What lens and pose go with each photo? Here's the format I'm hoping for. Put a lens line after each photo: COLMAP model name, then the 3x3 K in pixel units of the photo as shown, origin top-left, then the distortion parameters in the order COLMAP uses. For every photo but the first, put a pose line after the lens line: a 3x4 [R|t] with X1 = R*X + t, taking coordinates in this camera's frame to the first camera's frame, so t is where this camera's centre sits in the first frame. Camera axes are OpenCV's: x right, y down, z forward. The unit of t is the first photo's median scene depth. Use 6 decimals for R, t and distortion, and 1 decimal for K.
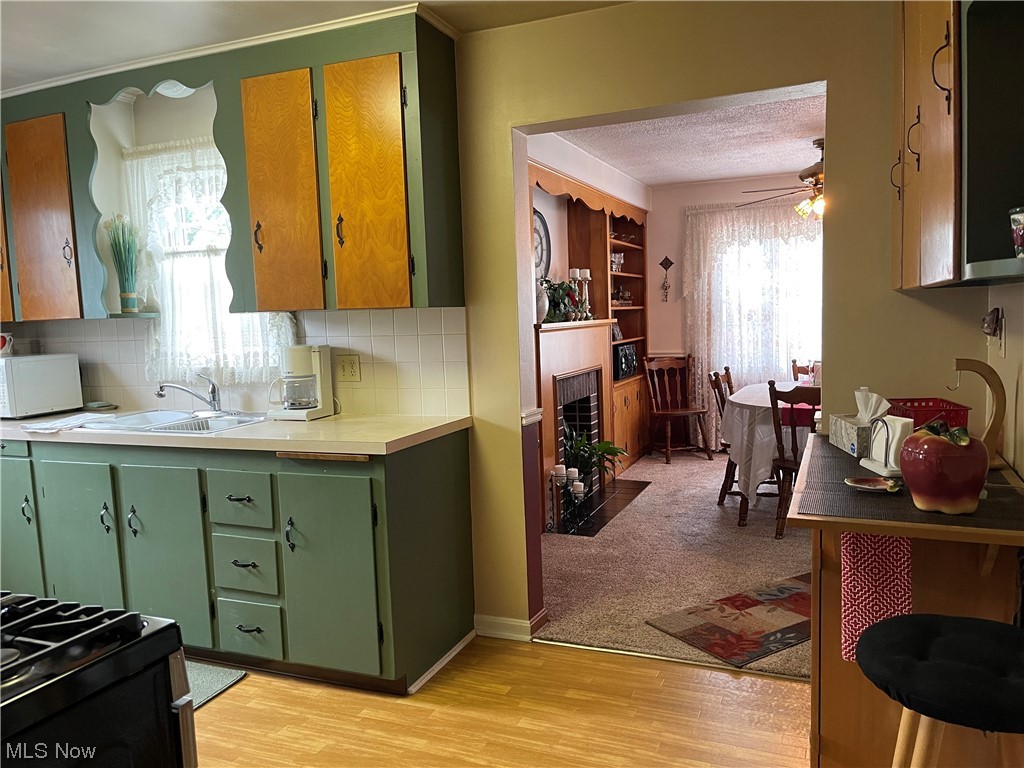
lens RADIAL K [[778.5, 0, 508.4], [0, 778.5, 387.7], [0, 0, 1]] dist [0.052882, -0.035569]
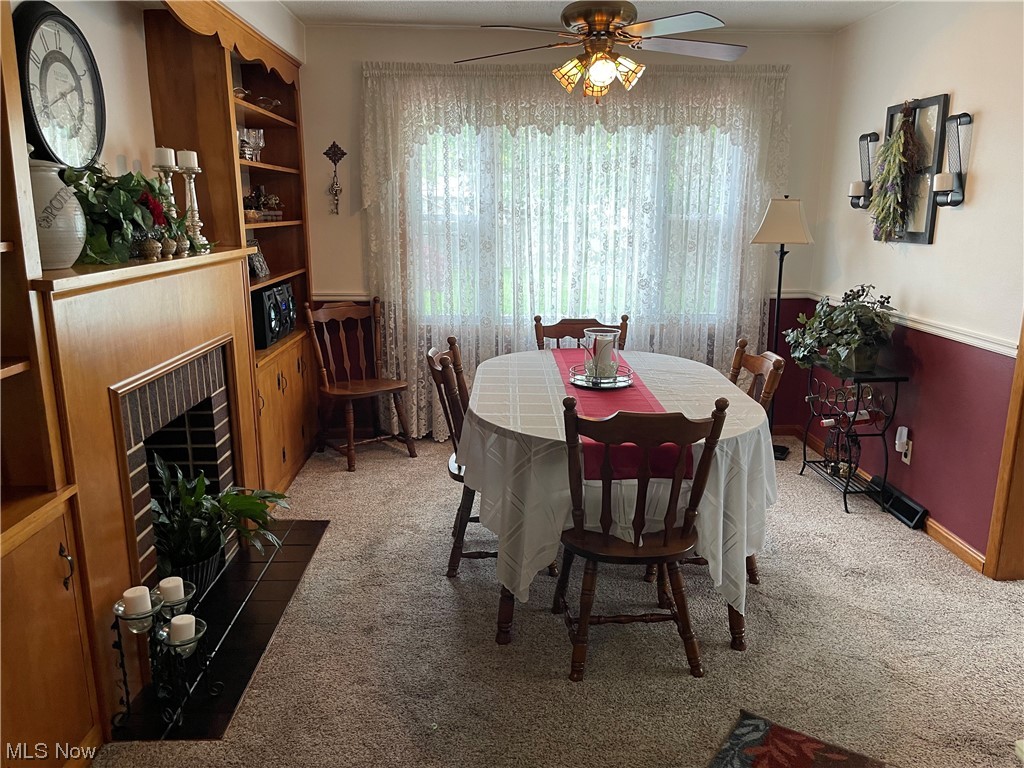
lens RADIAL K [[778.5, 0, 521.1], [0, 778.5, 391.8], [0, 0, 1]] dist [0.052882, -0.035569]
pose [[0.901320, -0.061444, 0.428774, 0.062007], [0.004449, 0.991149, 0.132681, -0.059078], [-0.433132, -0.117681, 0.893615, 0.398131]]
